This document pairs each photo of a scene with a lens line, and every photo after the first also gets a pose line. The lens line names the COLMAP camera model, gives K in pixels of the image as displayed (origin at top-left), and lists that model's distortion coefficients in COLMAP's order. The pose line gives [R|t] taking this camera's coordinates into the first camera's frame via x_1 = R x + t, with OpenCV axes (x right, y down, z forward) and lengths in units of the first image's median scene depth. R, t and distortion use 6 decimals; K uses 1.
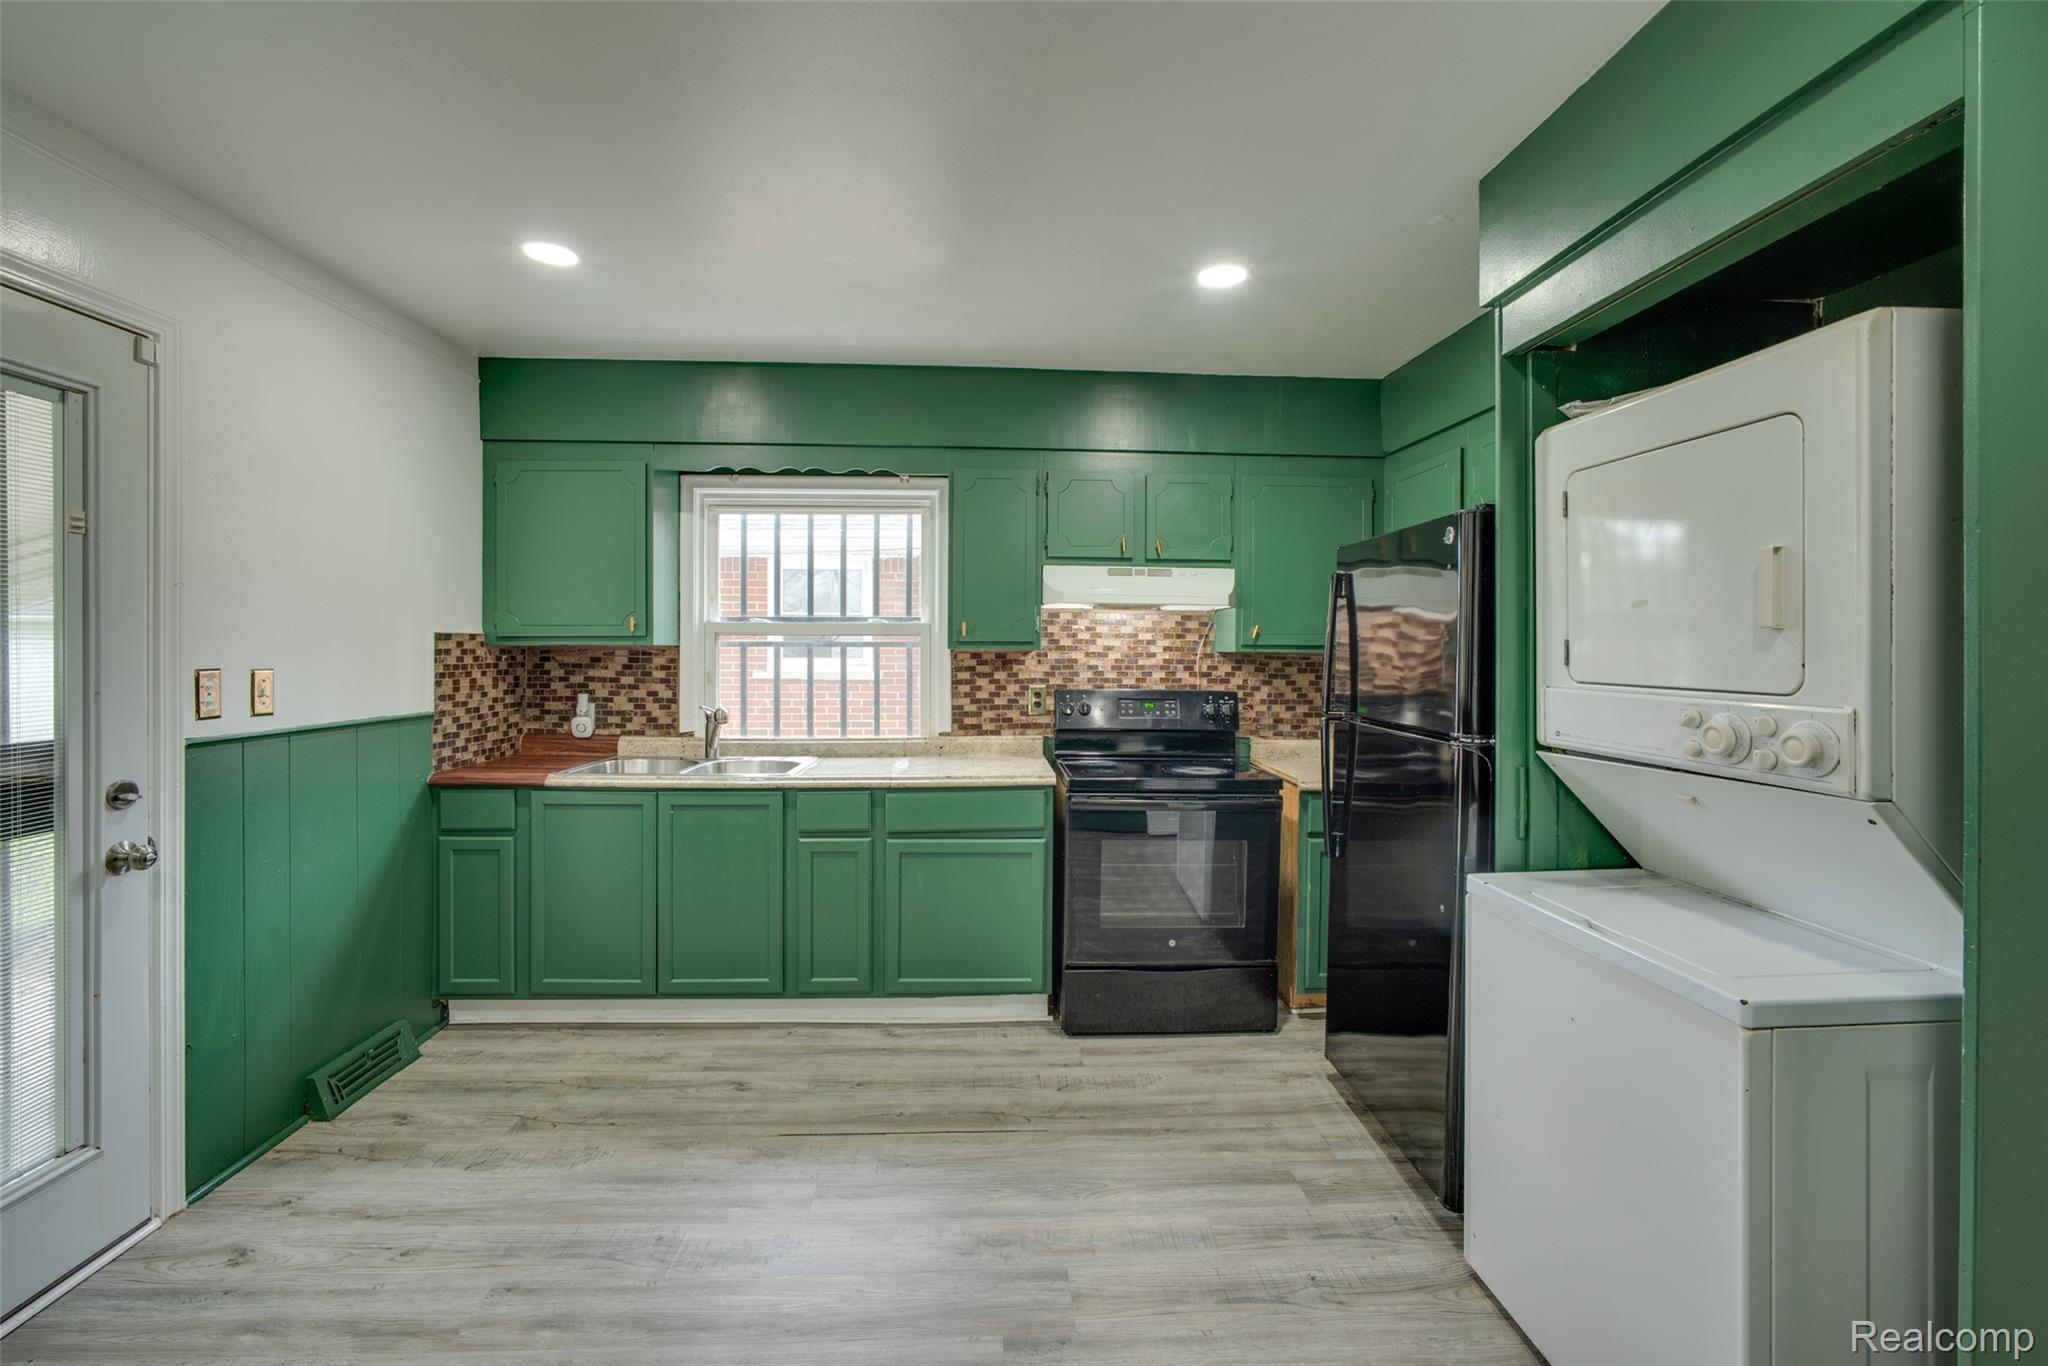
lens RADIAL K [[870.1, 0, 1025.1], [0, 870.1, 669.9], [0, 0, 1]] dist [-0.029923, 0.011395]
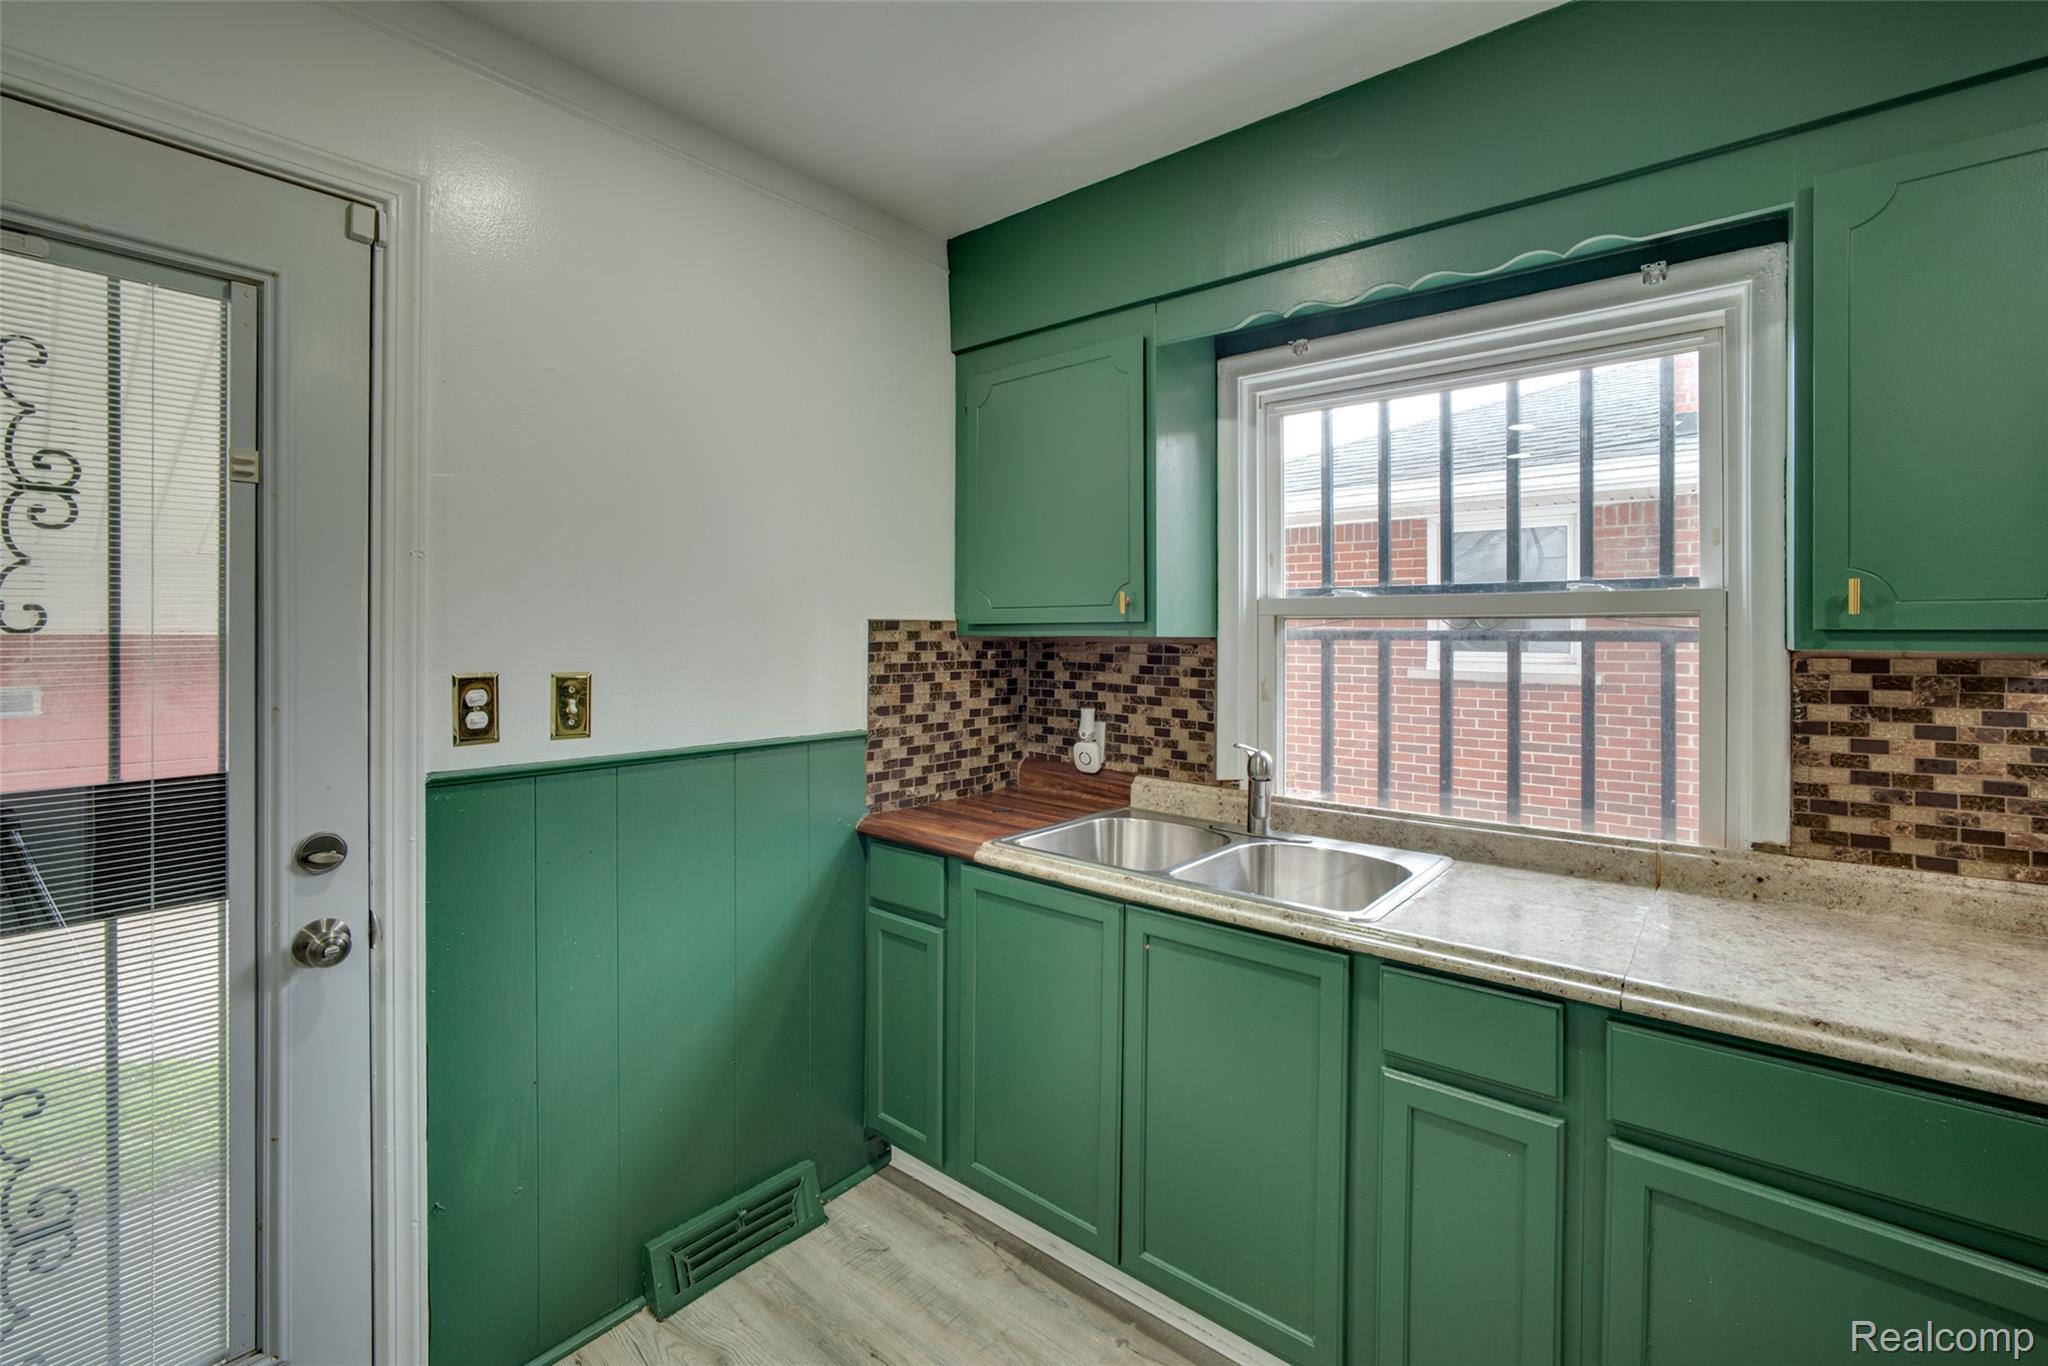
lens RADIAL K [[889.4, 0, 1039.4], [0, 889.4, 628.7], [0, 0, 1]] dist [-0.029101, 0.011969]
pose [[0.740132, -0.003205, -0.672454, -0.071067], [-0.018311, 0.999522, -0.024917, -0.016628], [0.672212, 0.030755, 0.739719, 0.456988]]
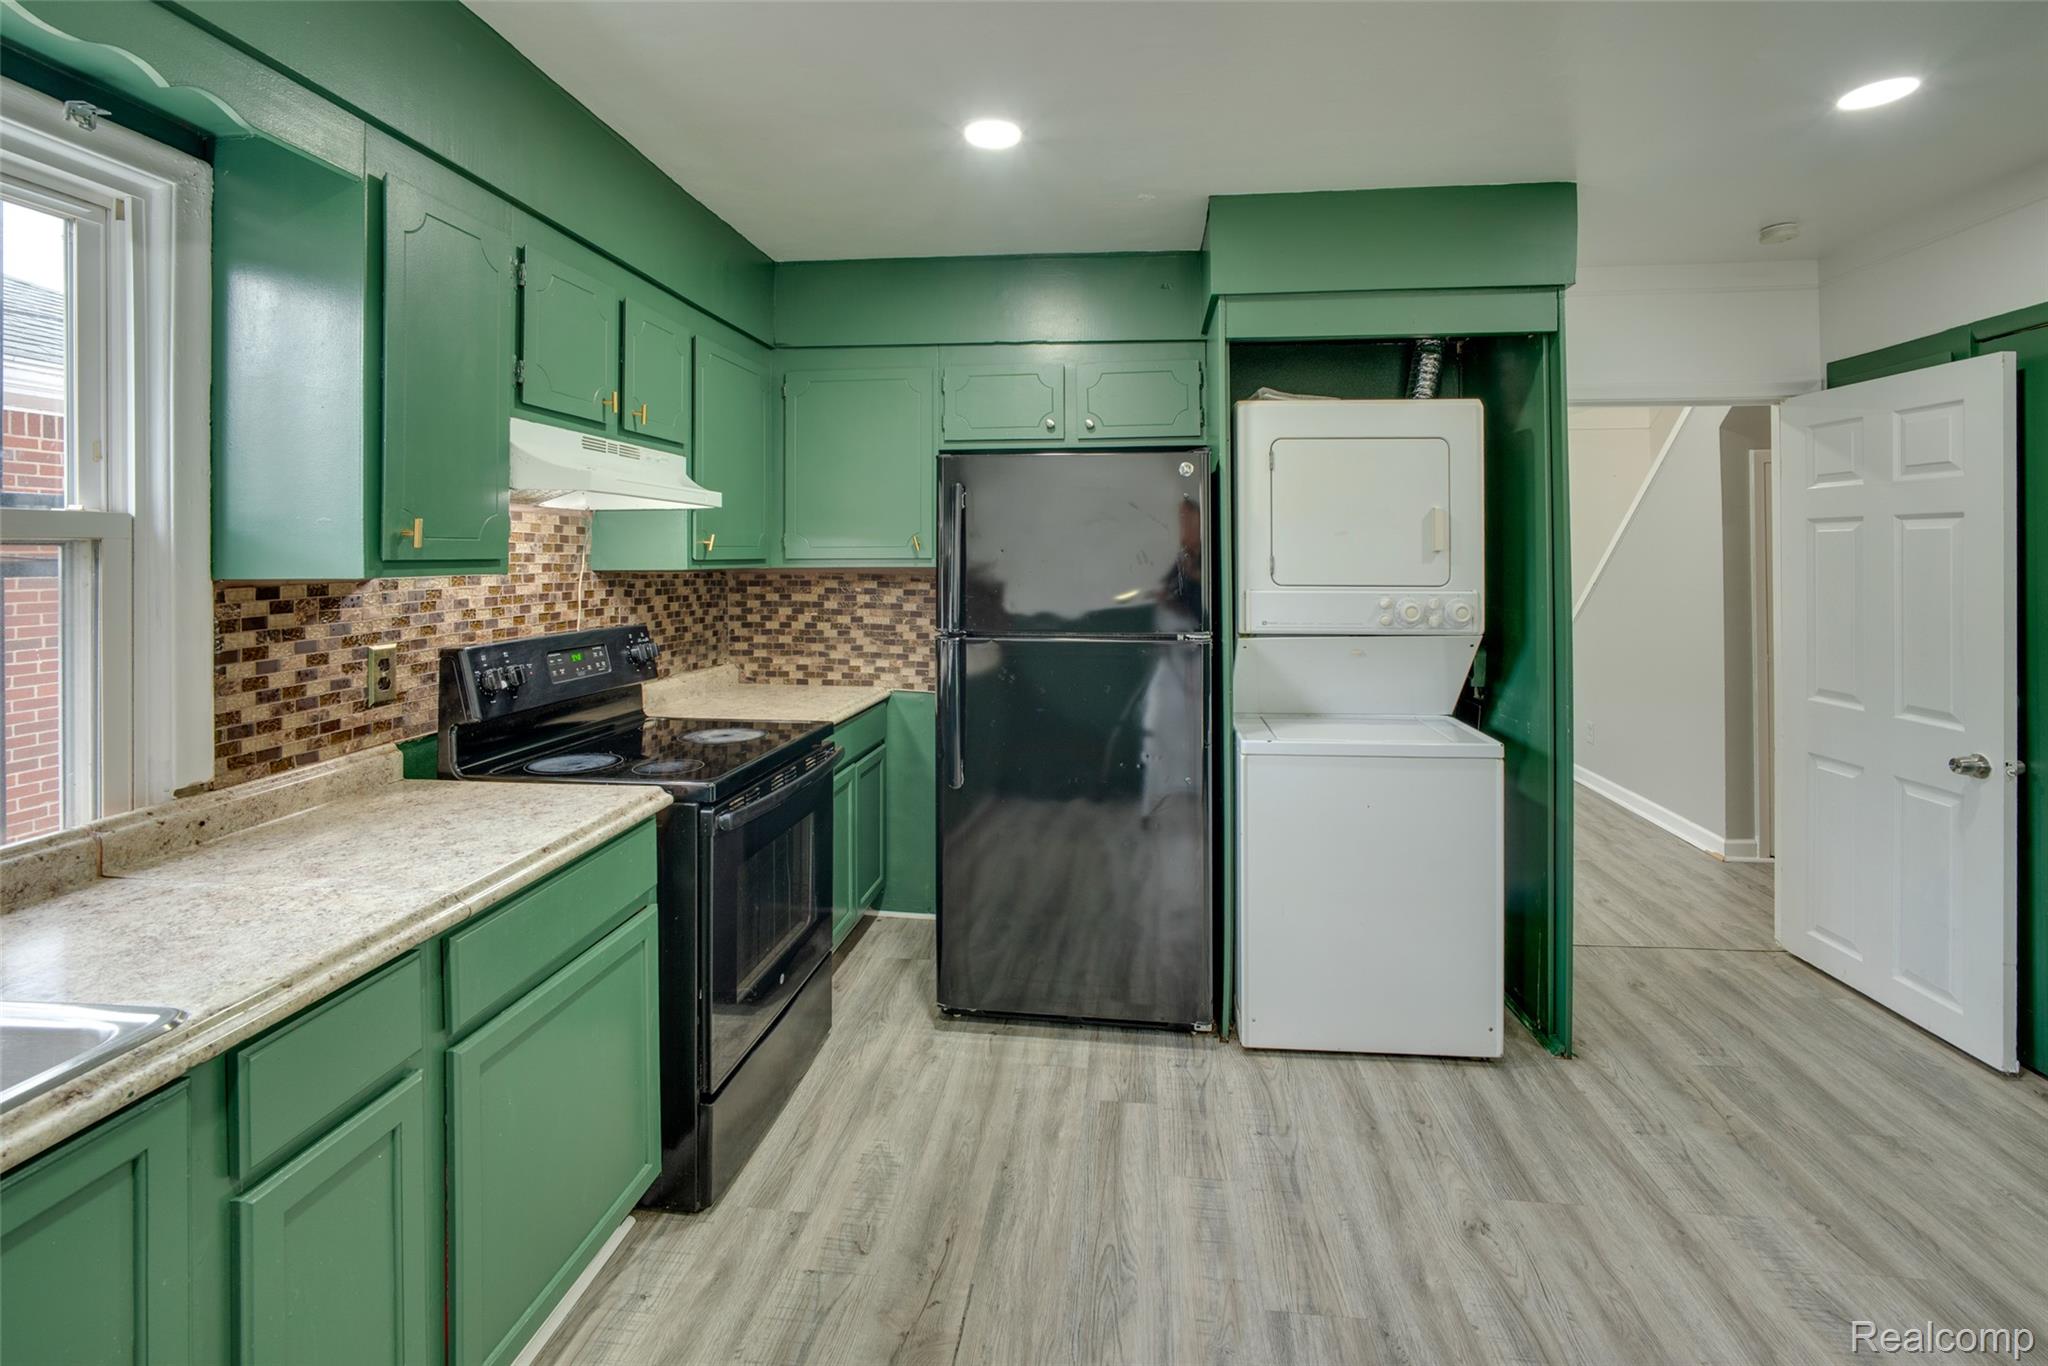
lens RADIAL K [[917.5, 0, 1022.5], [0, 917.5, 550.3], [0, 0, 1]] dist [-0.018672, 0.000056]
pose [[0.170943, -0.002660, 0.985277, -0.456733], [0.029440, 0.999564, -0.002409, -0.026155], [-0.984841, 0.029419, 0.170947, 0.565370]]
